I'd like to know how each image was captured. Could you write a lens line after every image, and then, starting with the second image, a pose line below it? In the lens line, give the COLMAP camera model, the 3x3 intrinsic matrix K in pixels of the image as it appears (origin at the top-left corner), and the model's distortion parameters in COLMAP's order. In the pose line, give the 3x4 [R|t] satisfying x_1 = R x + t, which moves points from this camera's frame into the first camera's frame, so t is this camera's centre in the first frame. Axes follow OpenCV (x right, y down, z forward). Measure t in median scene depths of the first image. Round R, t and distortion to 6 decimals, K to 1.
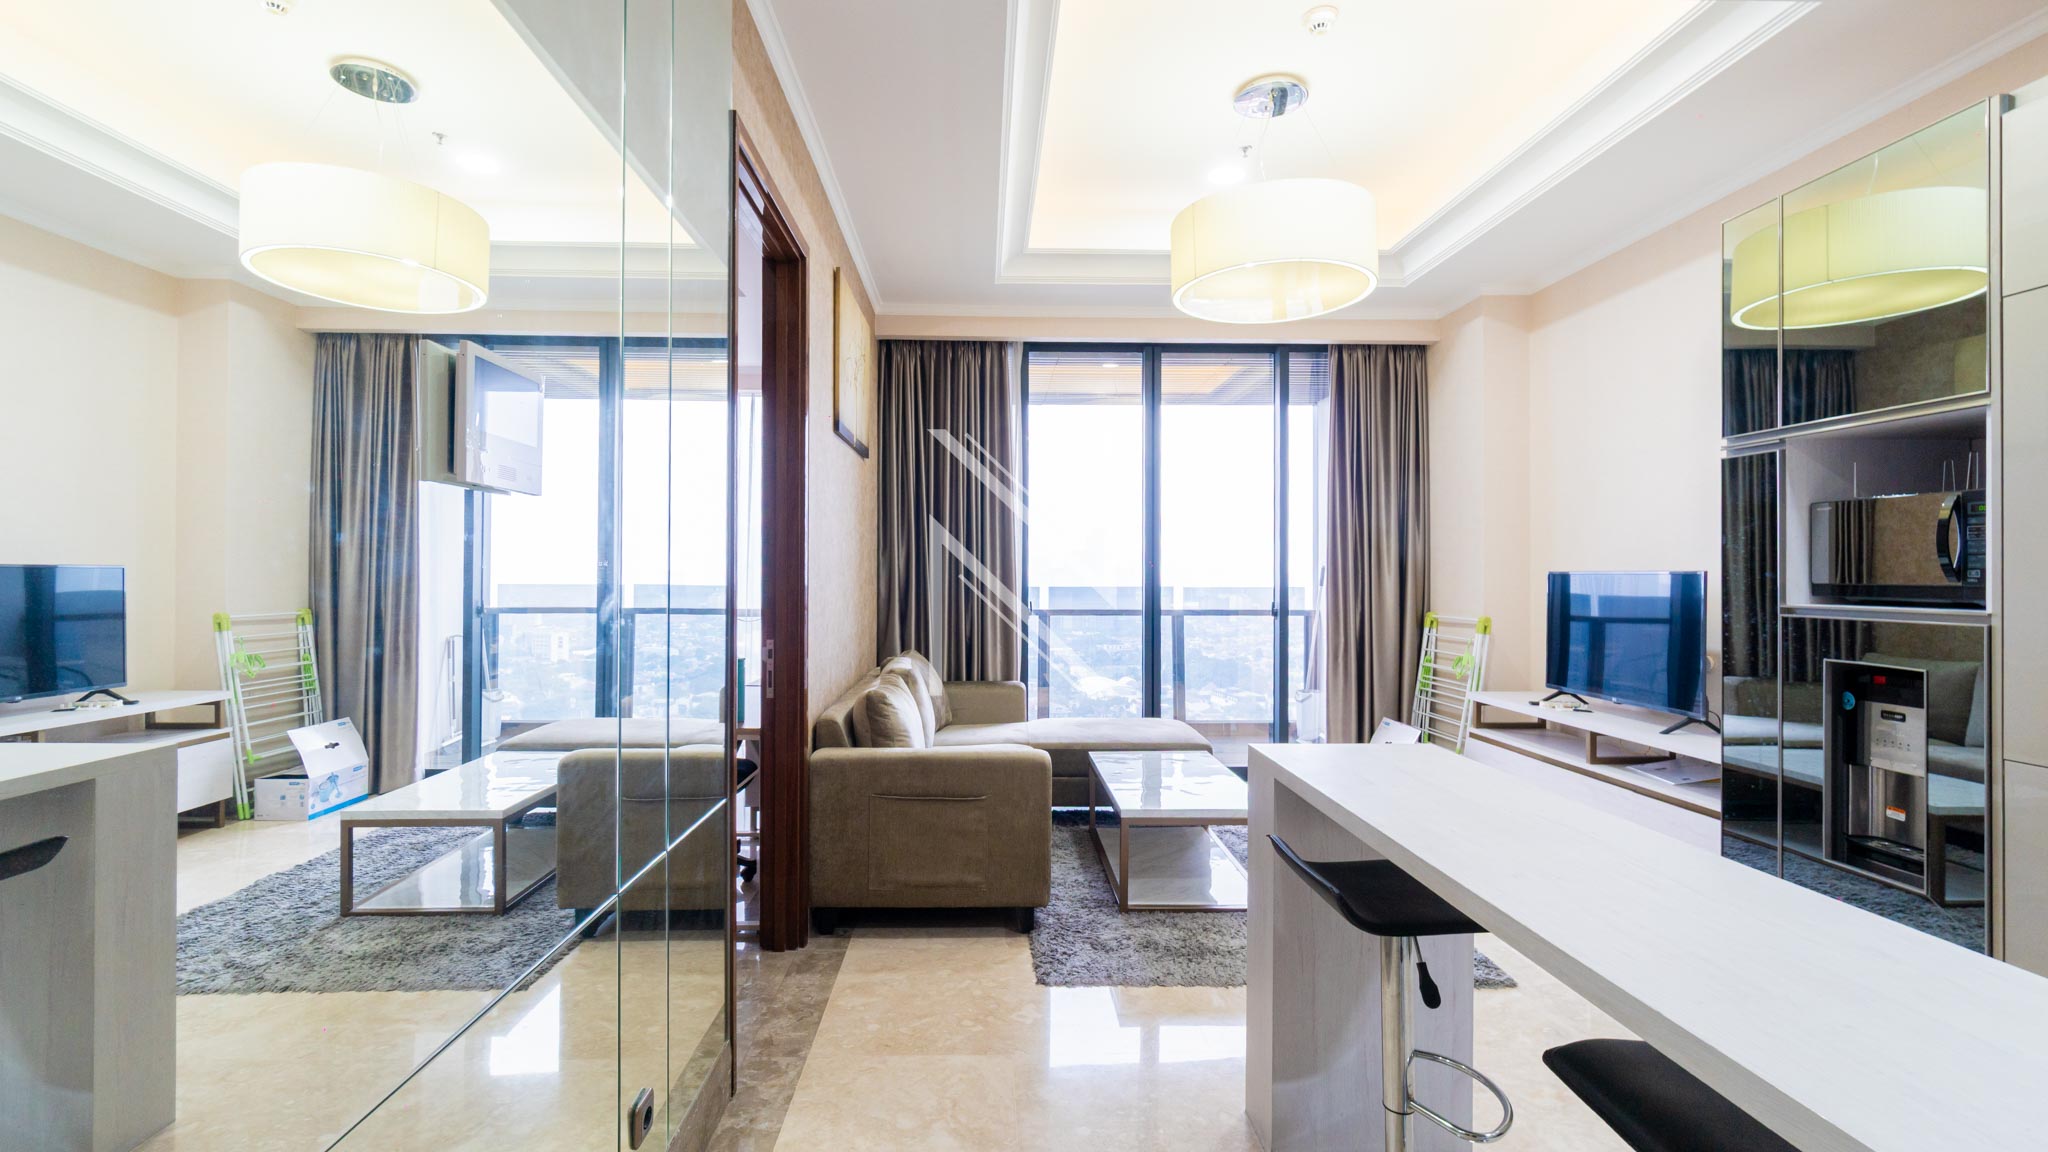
lens RADIAL K [[875.3, 0, 1012.0], [0, 875.3, 574.7], [0, 0, 1]] dist [-0.001648, 0.000683]
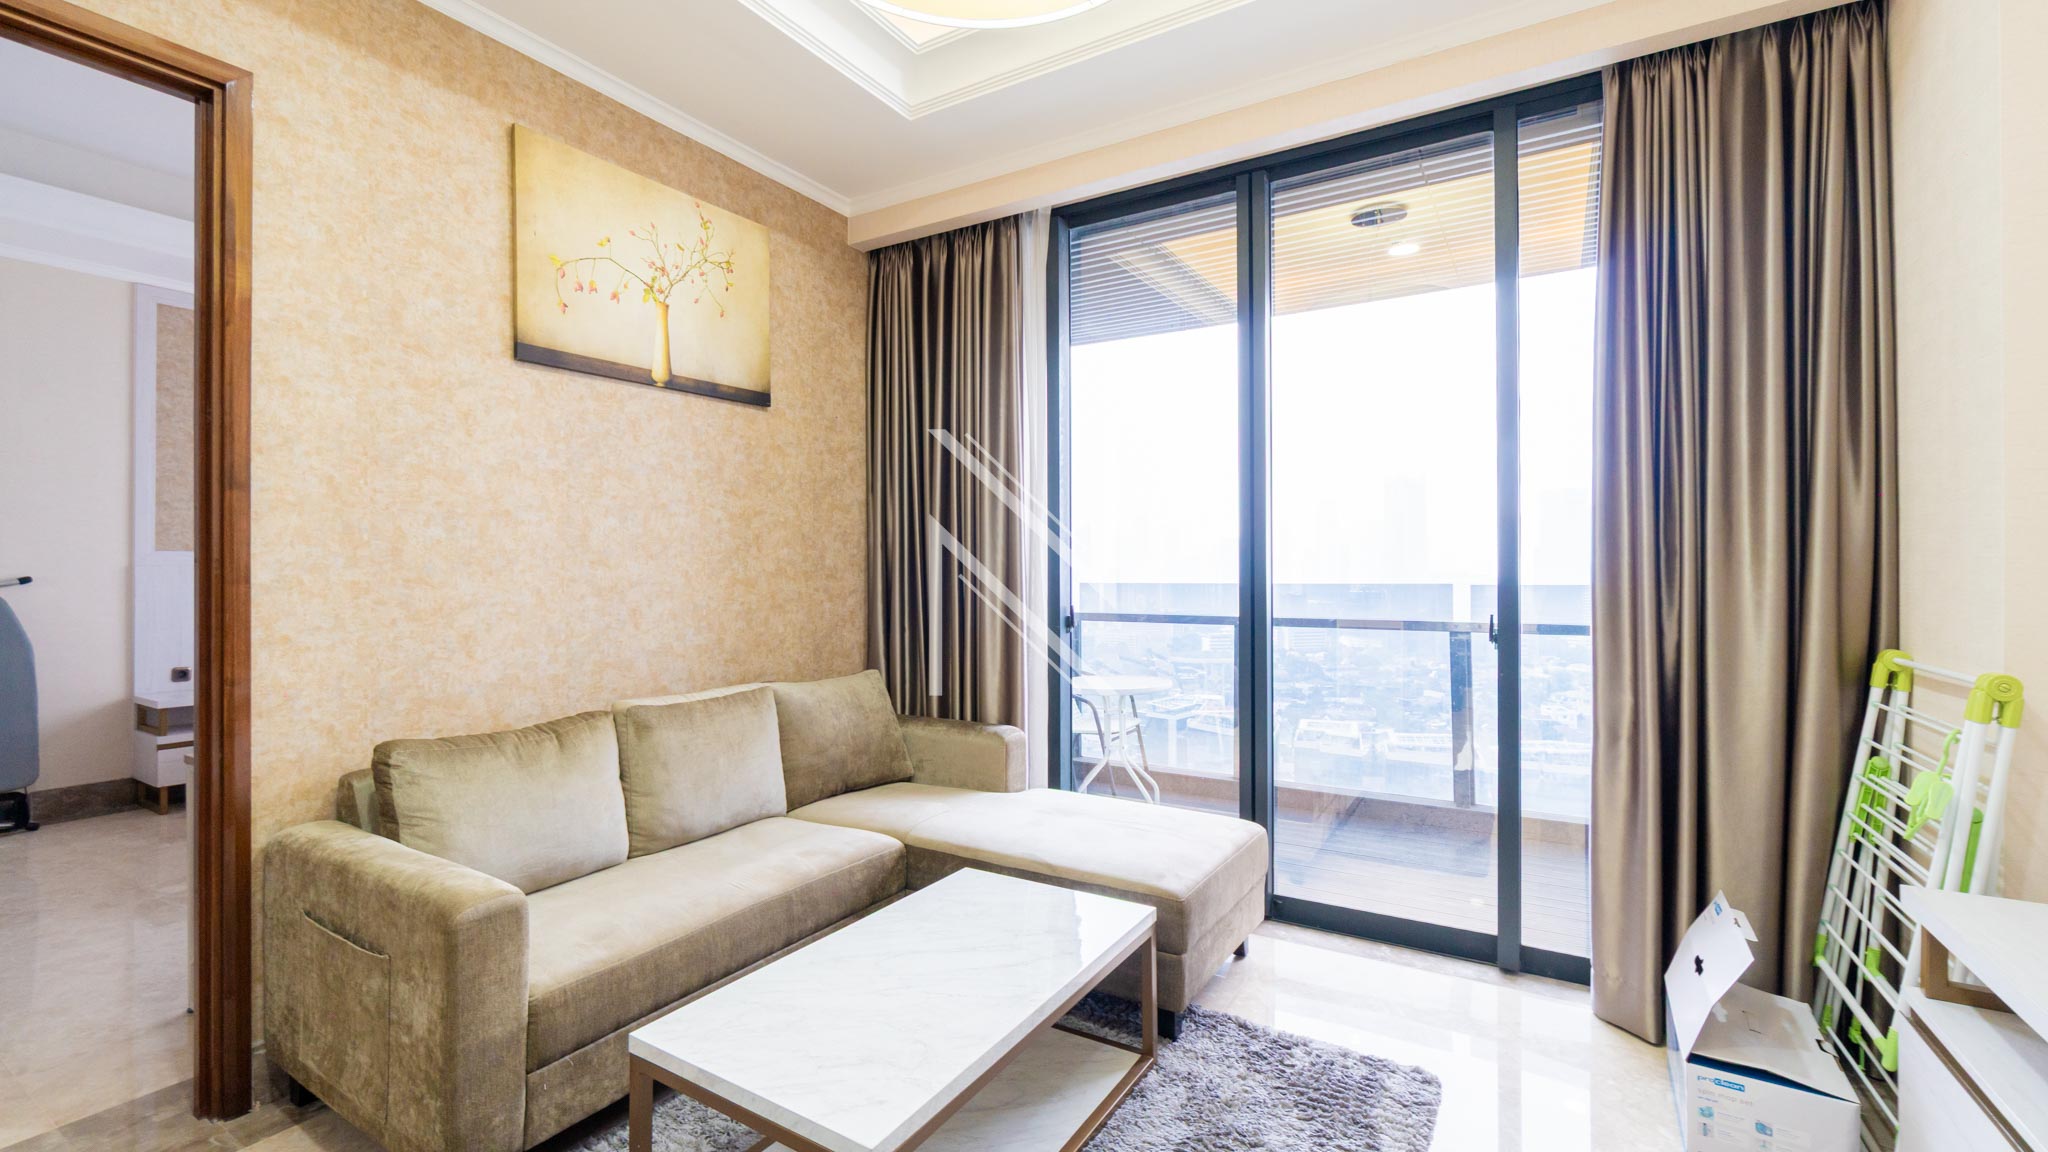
lens RADIAL K [[893.7, 0, 993.5], [0, 893.7, 567.5], [0, 0, 1]] dist [-0.001483, 0.000105]
pose [[0.829773, -0.001733, -0.558098, 0.381265], [0.001608, 0.999998, -0.000715, 0.004253], [0.558099, -0.000304, 0.829774, 0.445314]]
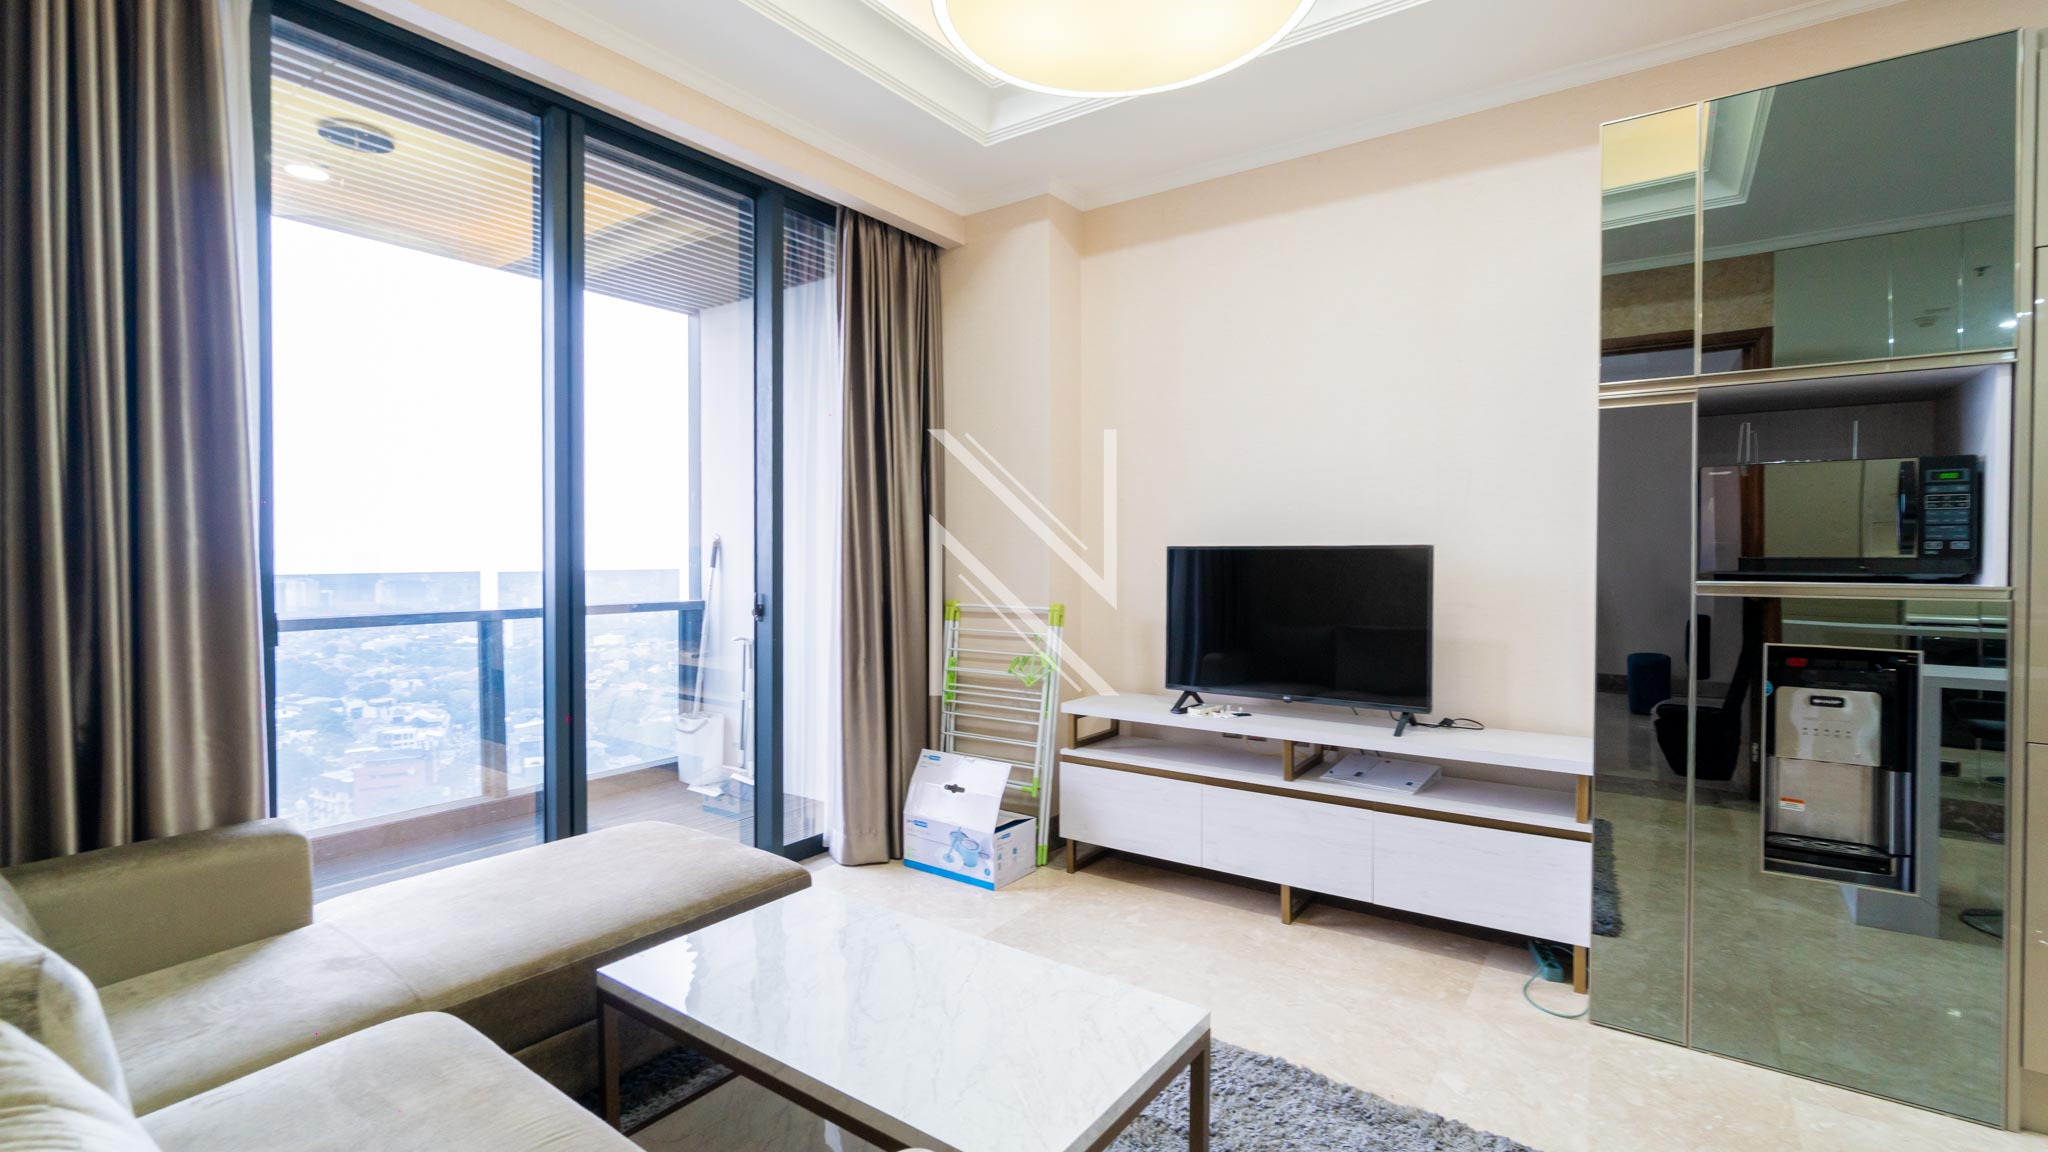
lens RADIAL K [[894.1, 0, 1027.9], [0, 894.1, 563.1], [0, 0, 1]] dist [-0.001937, -0.000408]
pose [[0.602848, -0.006989, 0.797826, -0.107168], [-0.001097, 0.999953, 0.009589, 0.004102], [-0.797856, -0.006655, 0.602812, 0.498583]]
